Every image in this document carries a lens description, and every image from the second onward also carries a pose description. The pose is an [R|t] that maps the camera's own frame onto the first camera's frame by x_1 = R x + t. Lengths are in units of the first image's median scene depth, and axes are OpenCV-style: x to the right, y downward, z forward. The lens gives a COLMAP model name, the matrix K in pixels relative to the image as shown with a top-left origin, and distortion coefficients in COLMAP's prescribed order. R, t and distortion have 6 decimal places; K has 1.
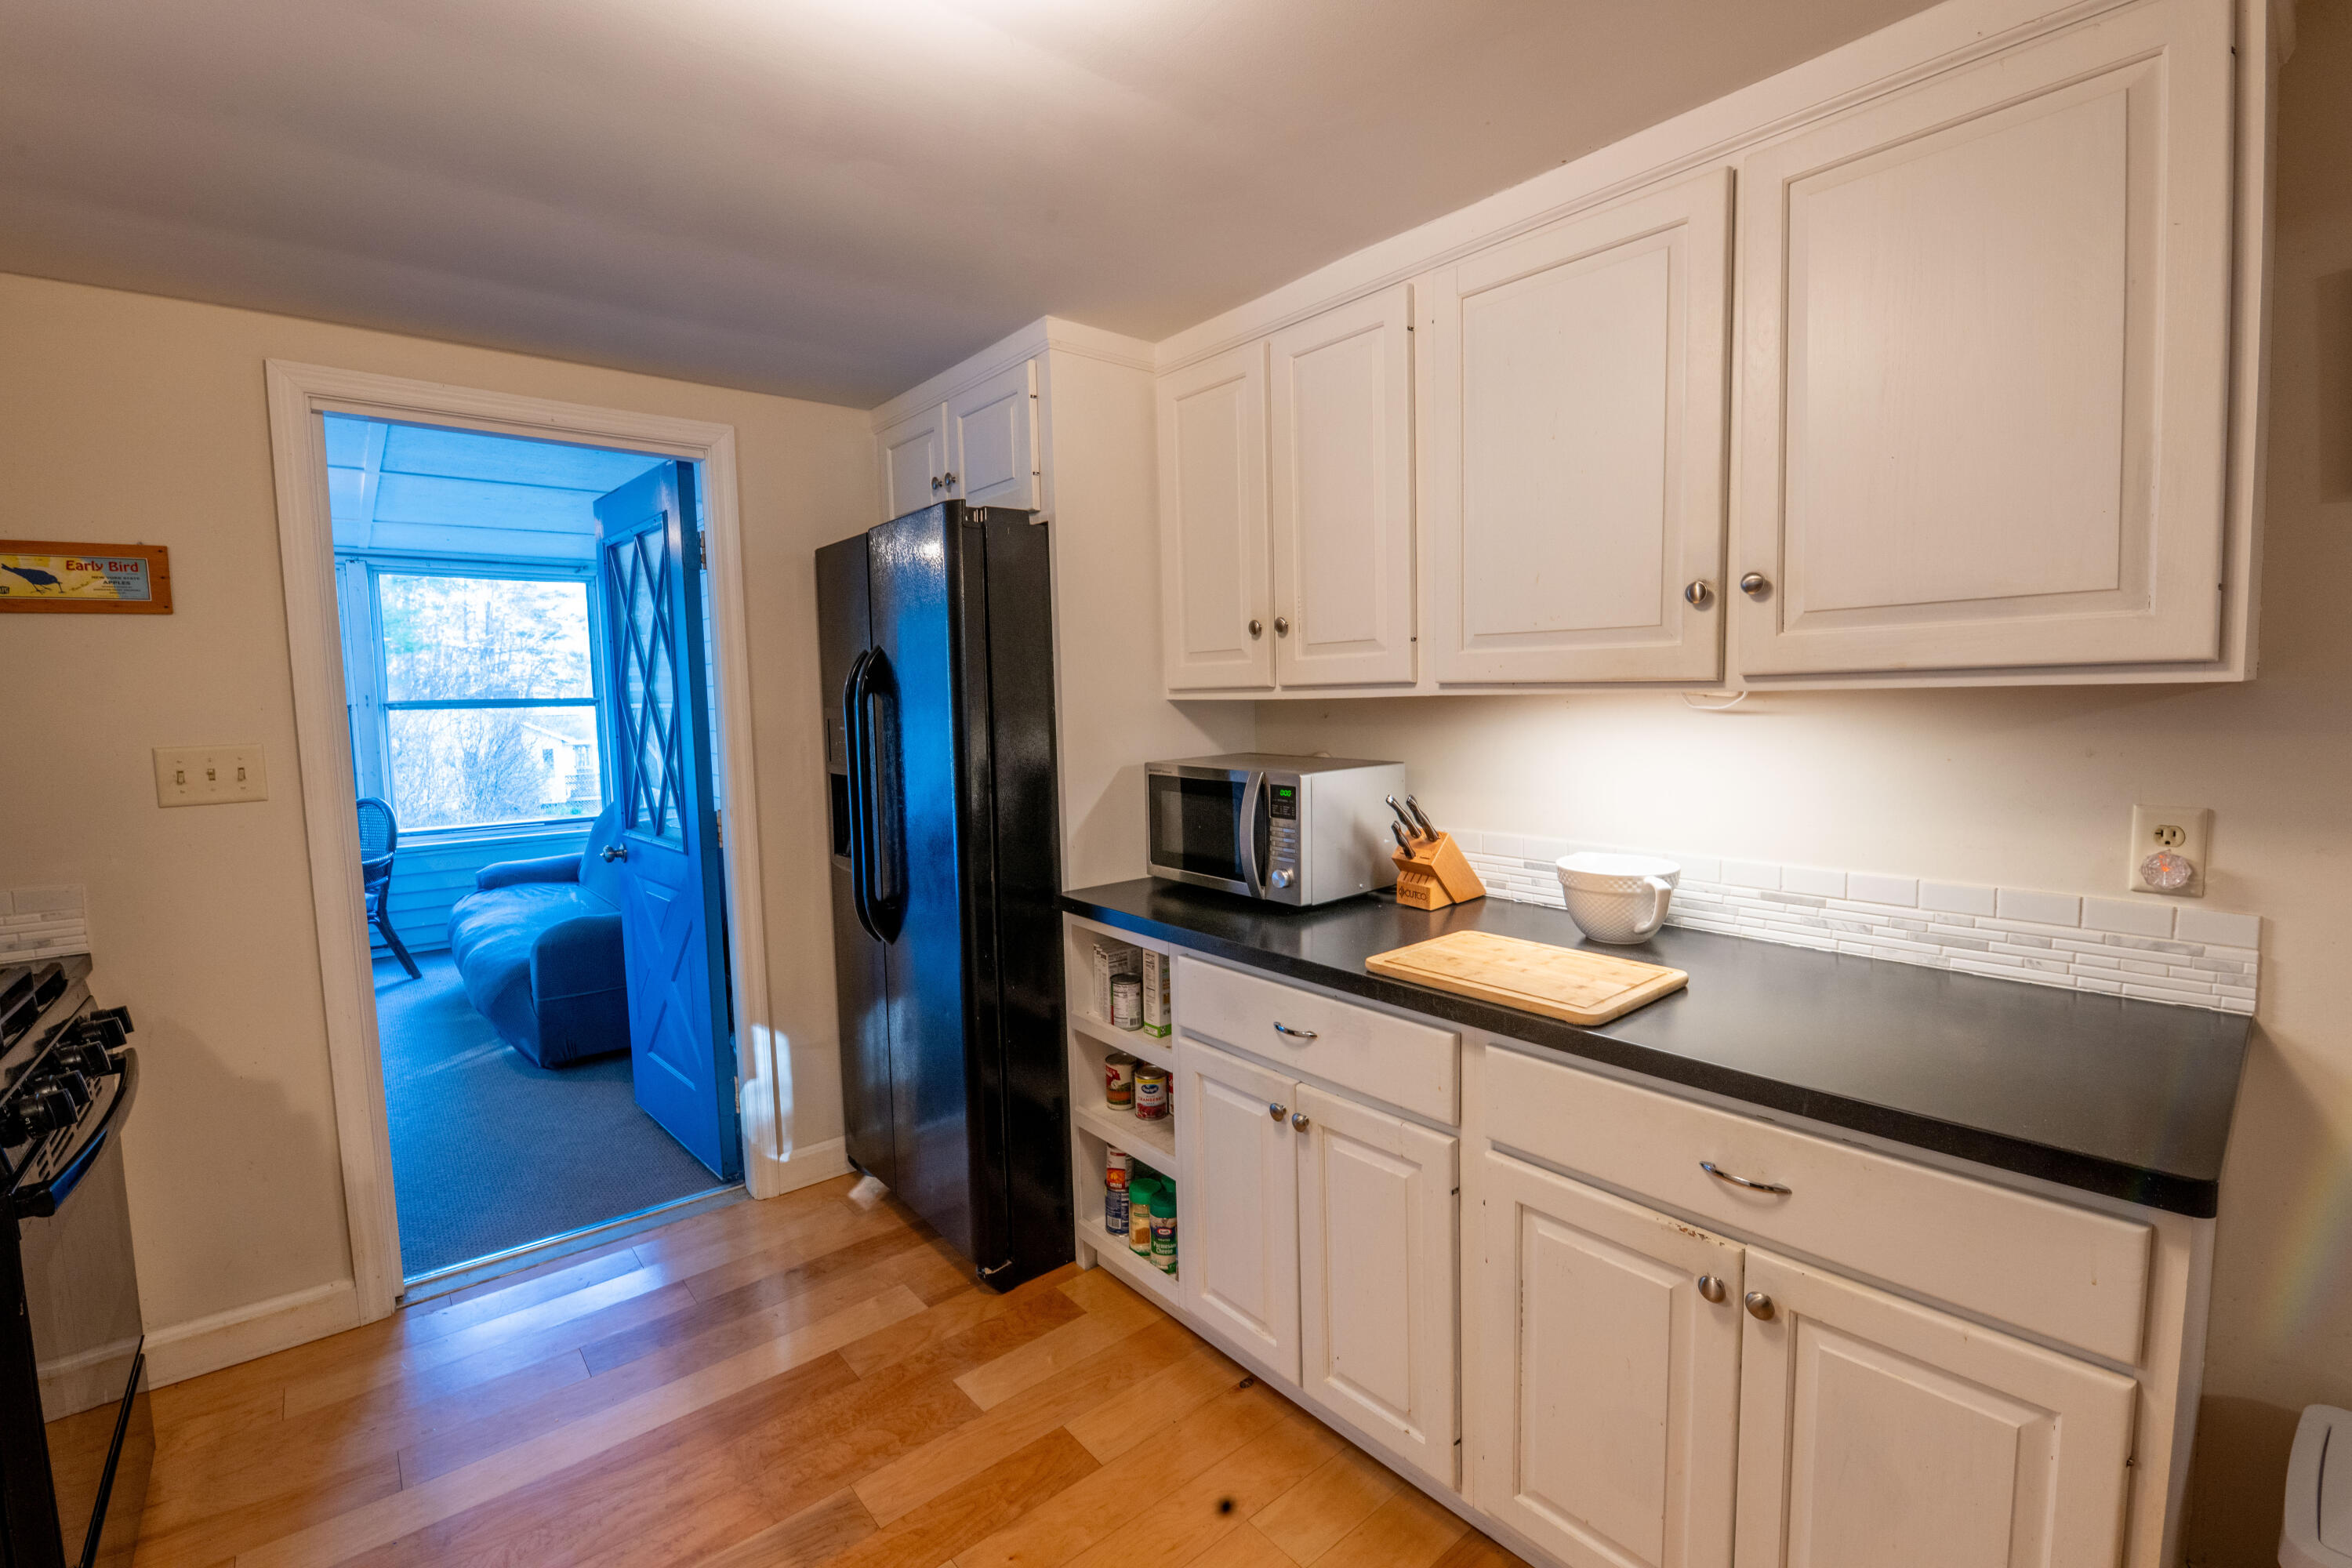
lens RADIAL K [[1009.3, 0, 1185.4], [0, 1009.3, 766.5], [0, 0, 1]] dist [-0.014683, -0.000252]
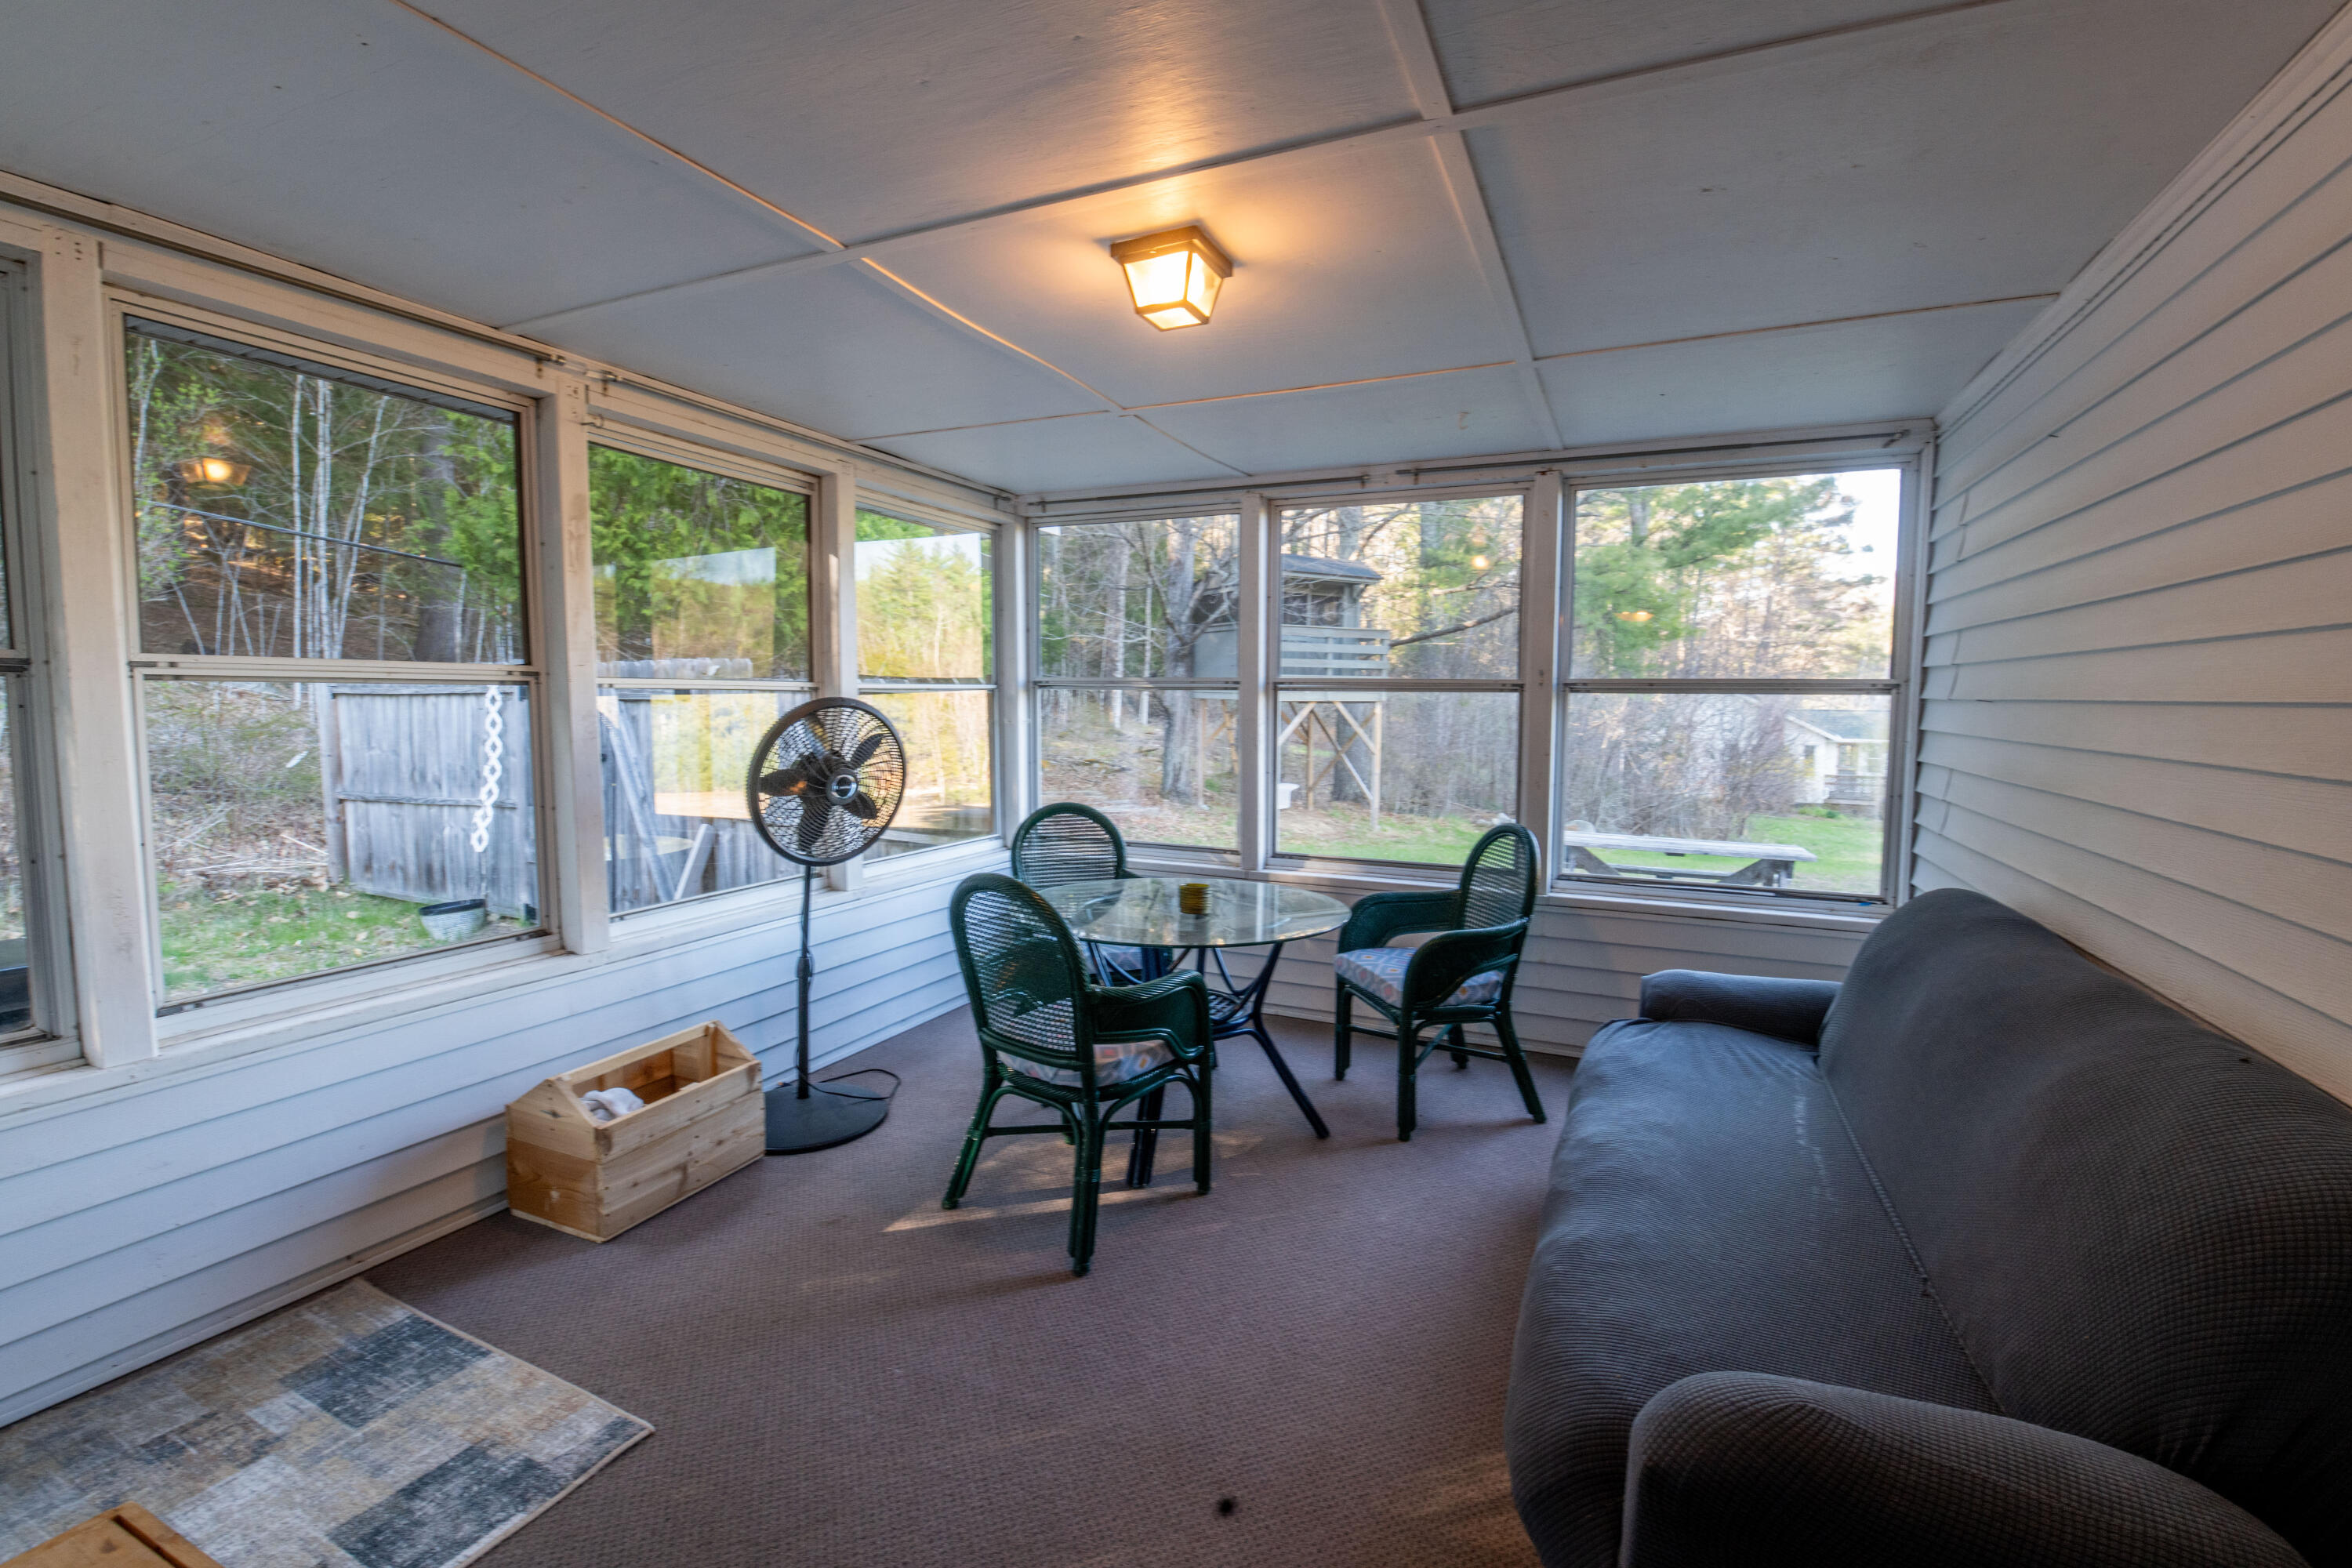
lens RADIAL K [[1009.3, 0, 1185.4], [0, 1009.3, 766.5], [0, 0, 1]] dist [-0.014683, -0.000252]
pose [[0.430160, 0.090854, -0.898169, -0.305976], [-0.085700, 0.994539, 0.059558, -0.027102], [0.898676, 0.051353, 0.435597, 0.493008]]
